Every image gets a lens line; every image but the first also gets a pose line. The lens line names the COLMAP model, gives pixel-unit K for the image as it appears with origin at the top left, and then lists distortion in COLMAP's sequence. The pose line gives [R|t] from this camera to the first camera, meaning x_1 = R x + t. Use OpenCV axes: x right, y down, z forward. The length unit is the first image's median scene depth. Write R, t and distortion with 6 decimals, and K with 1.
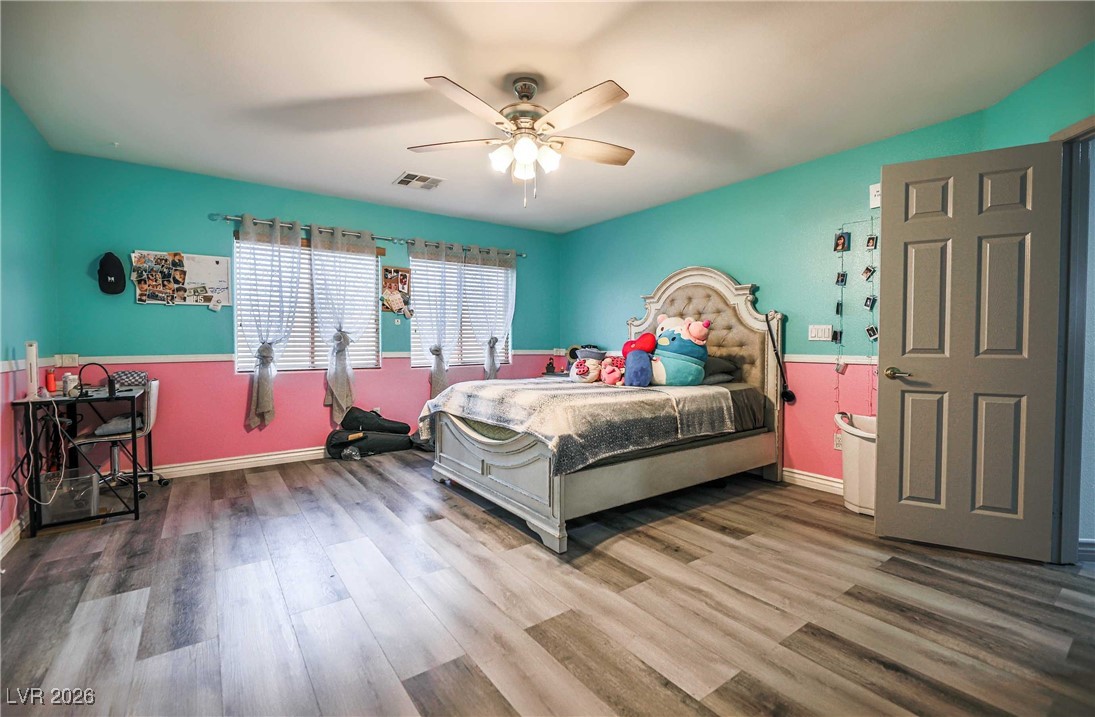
lens RADIAL K [[457.6, 0, 542.4], [0, 457.6, 356.9], [0, 0, 1]] dist [-0.000765, -0.000576]
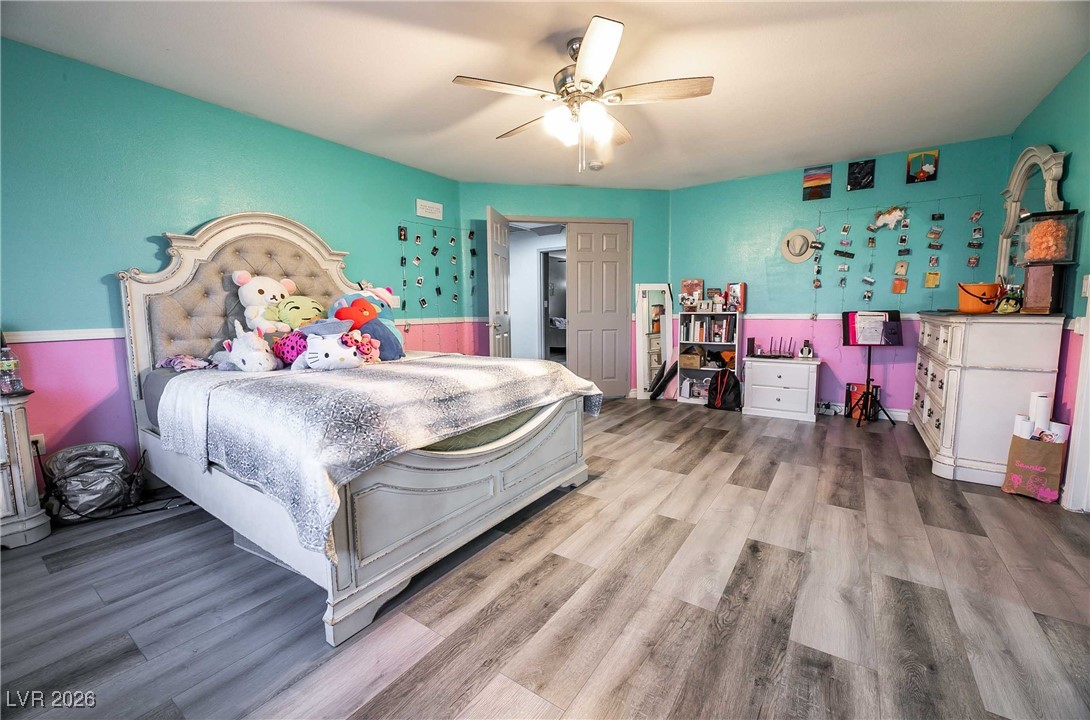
lens RADIAL K [[440.5, 0, 540.8], [0, 440.5, 356.3], [0, 0, 1]] dist [-0.000667, -0.000569]
pose [[-0.320926, -0.098023, 0.942018, -0.962953], [0.038758, 0.992437, 0.116473, -0.040482], [-0.946311, 0.073890, -0.314699, 1.405418]]
